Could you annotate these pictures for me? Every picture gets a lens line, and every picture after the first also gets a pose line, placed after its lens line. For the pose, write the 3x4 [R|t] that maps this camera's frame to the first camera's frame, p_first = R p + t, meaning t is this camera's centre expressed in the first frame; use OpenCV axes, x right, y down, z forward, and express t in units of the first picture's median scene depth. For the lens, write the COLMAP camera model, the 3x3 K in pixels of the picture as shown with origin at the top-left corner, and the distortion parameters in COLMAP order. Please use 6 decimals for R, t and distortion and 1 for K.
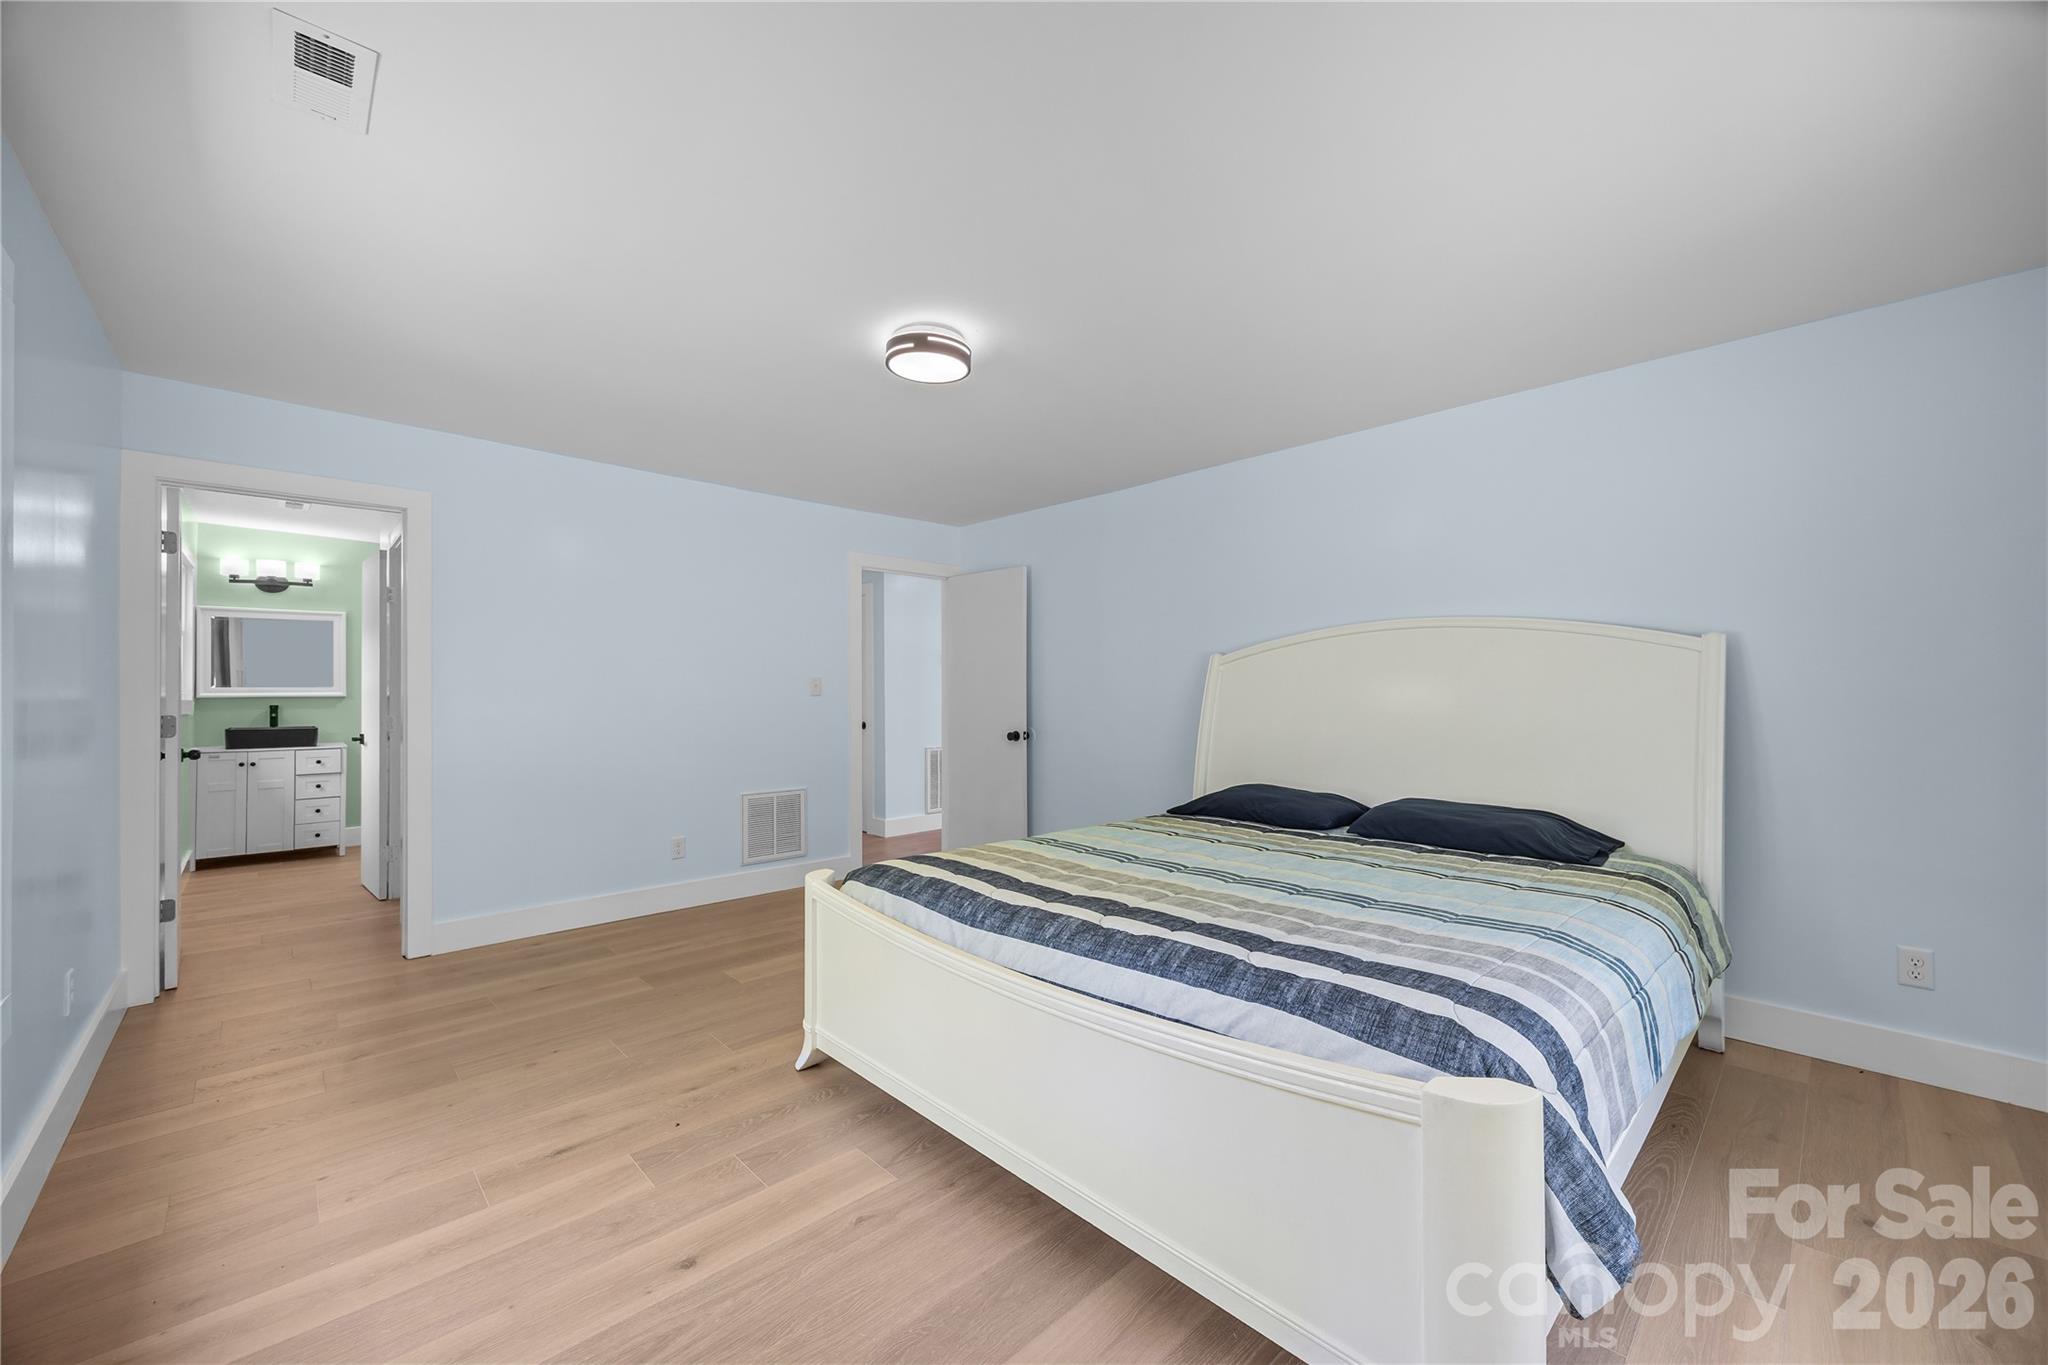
lens RADIAL K [[797.9, 0, 1039.0], [0, 797.9, 681.6], [0, 0, 1]] dist [-0.004392, -0.000303]
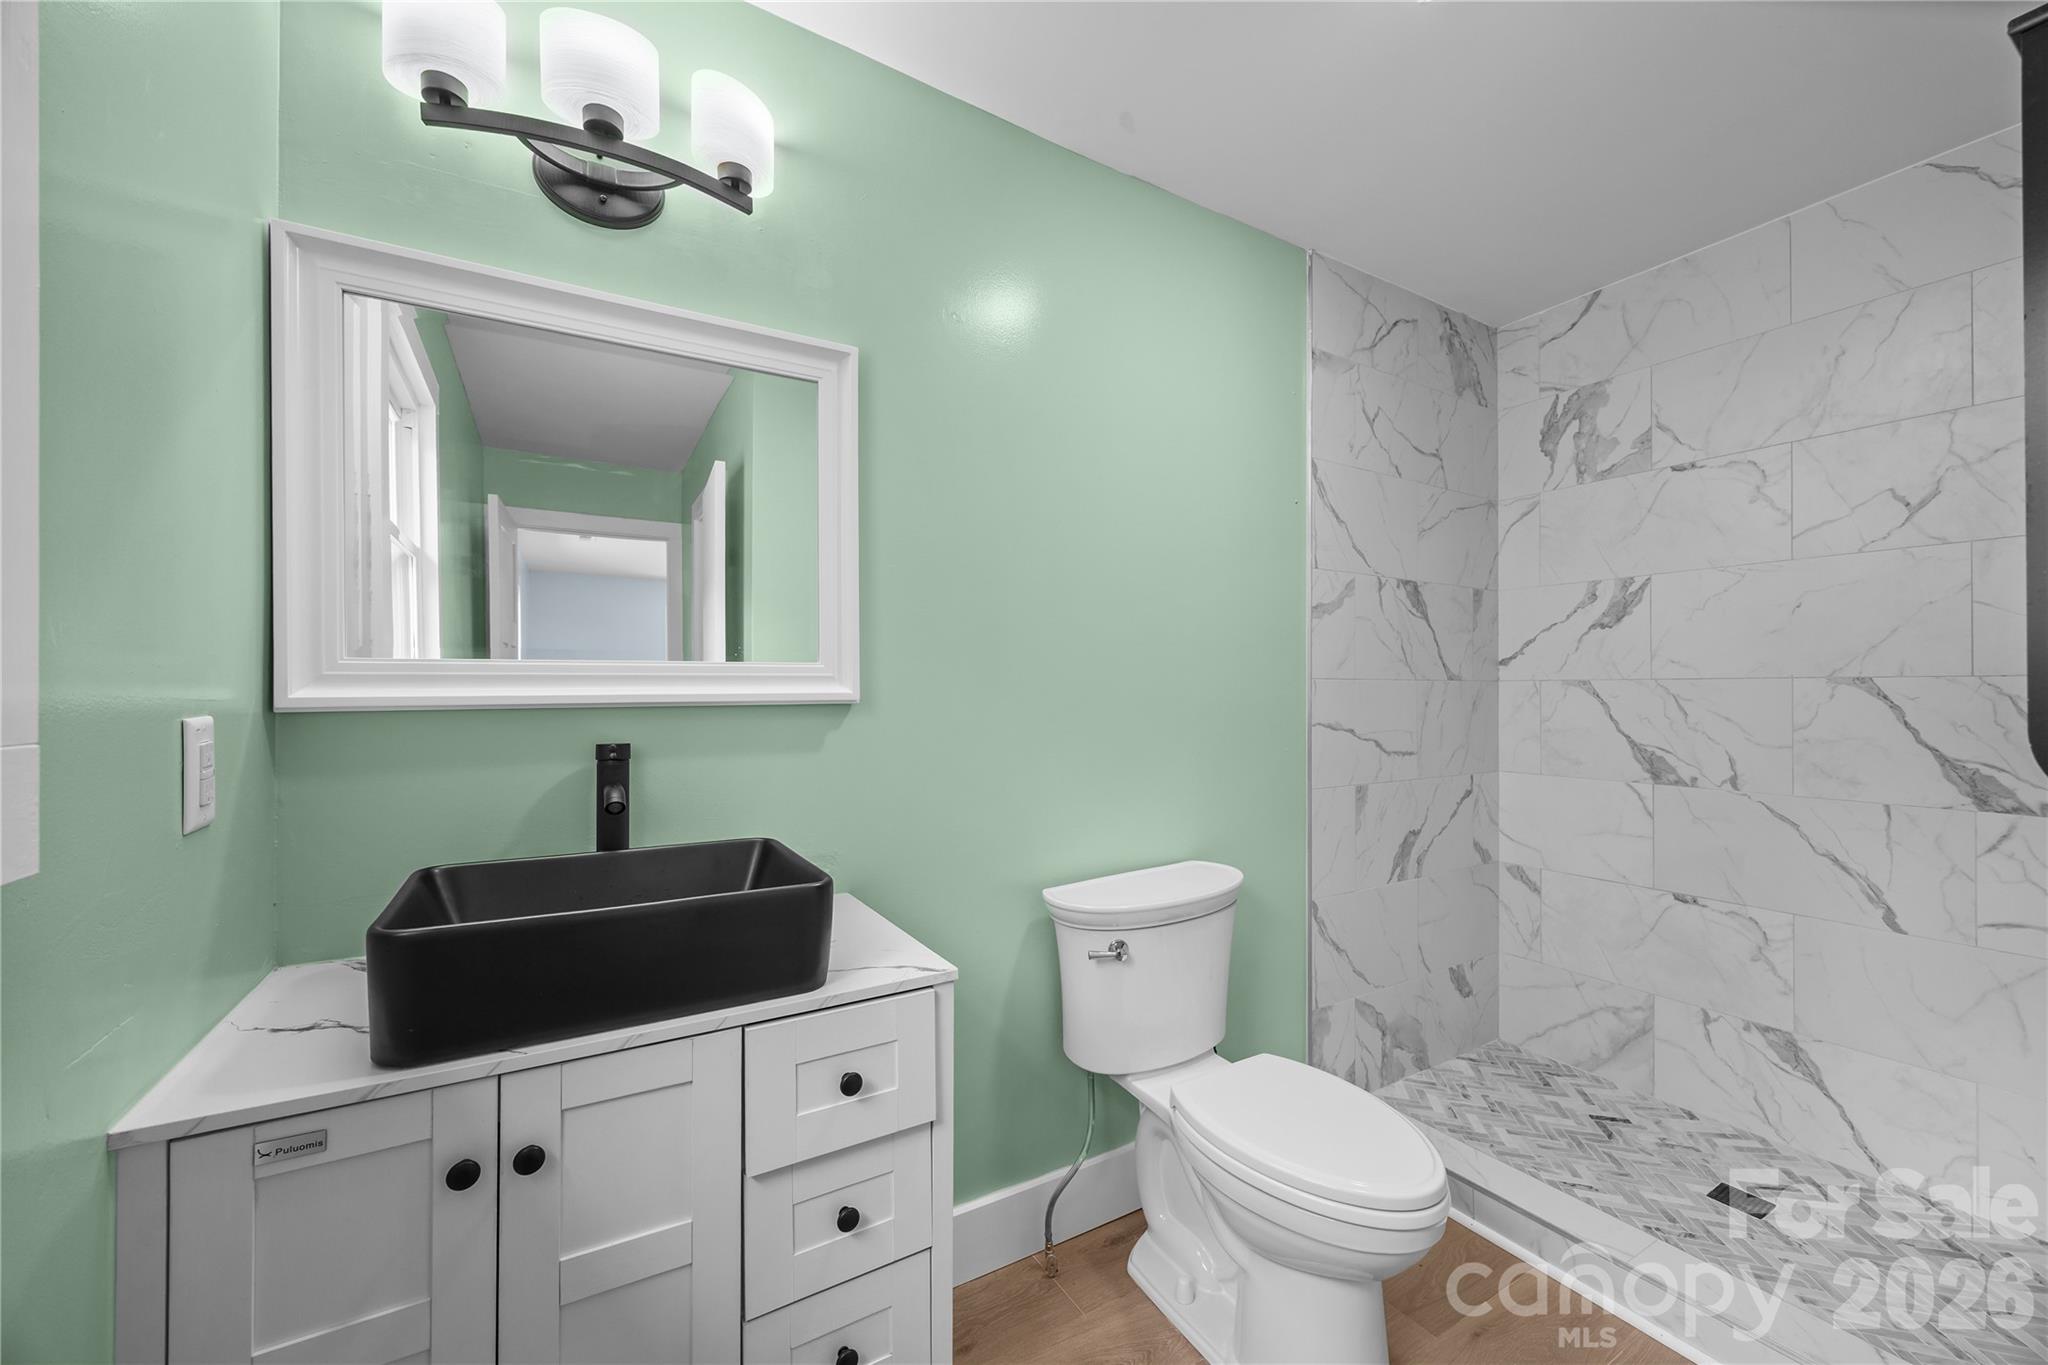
lens RADIAL K [[797.9, 0, 1029.4], [0, 797.9, 691.9], [0, 0, 1]] dist [-0.004392, -0.000303]
pose [[0.977125, 0.004182, -0.212625, -0.816130], [-0.002173, 0.999951, 0.009678, 0.013796], [0.212655, -0.008994, 0.977086, 0.823853]]
